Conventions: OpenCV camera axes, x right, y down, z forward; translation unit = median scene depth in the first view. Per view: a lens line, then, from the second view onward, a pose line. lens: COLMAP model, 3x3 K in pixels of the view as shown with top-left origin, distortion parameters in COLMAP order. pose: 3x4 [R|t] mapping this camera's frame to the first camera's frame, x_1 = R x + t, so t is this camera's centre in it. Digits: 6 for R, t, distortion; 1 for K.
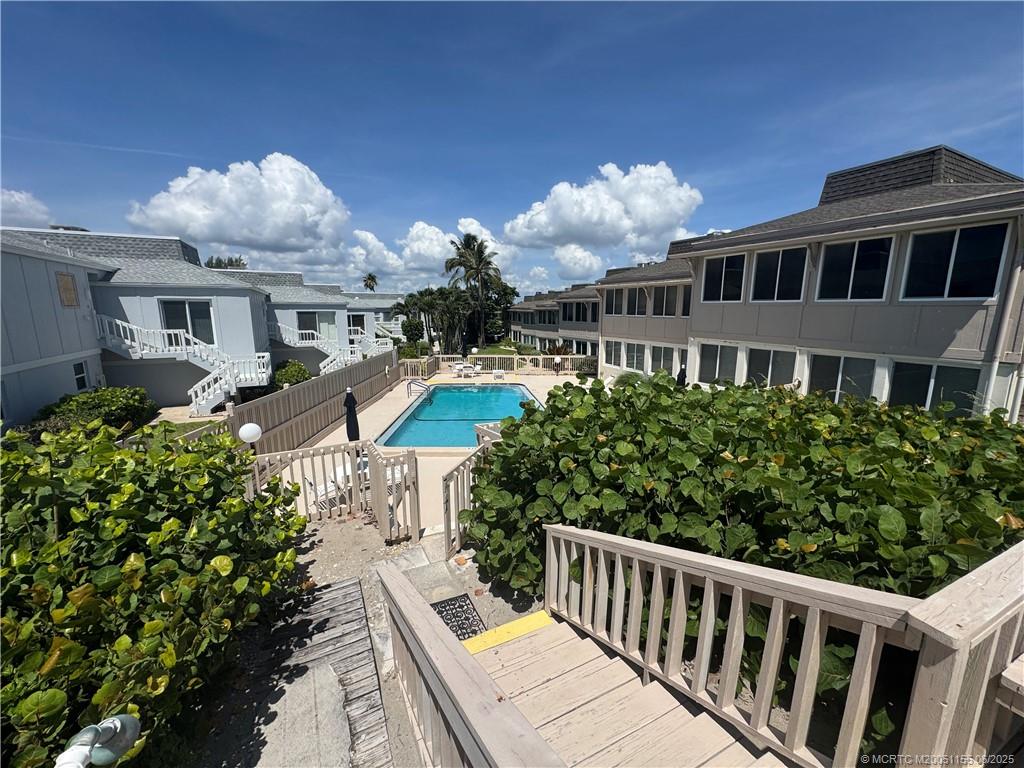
lens RADIAL K [[405.4, 0, 508.4], [0, 405.4, 386.3], [0, 0, 1]] dist [-0.002177, -0.000200]
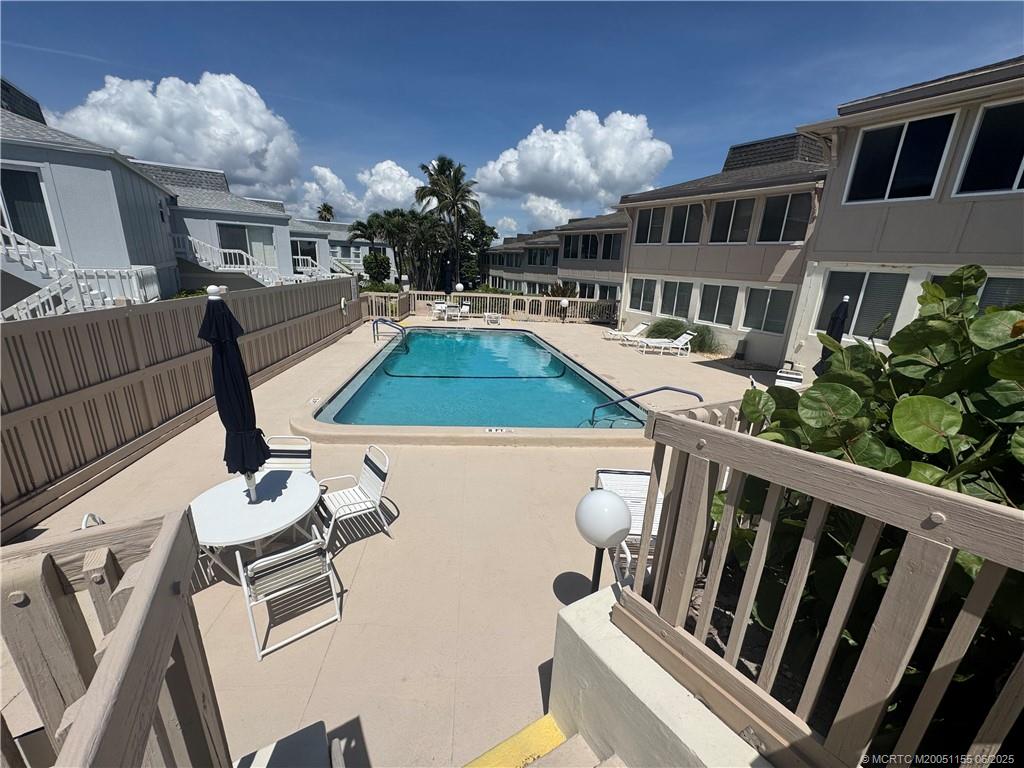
lens RADIAL K [[405.4, 0, 511.8], [0, 405.4, 381.5], [0, 0, 1]] dist [-0.002177, -0.000200]
pose [[0.995336, 0.020713, 0.094223, -0.053200], [-0.029962, 0.994752, 0.097828, 0.013444], [-0.091702, -0.100195, 0.990733, 0.195330]]
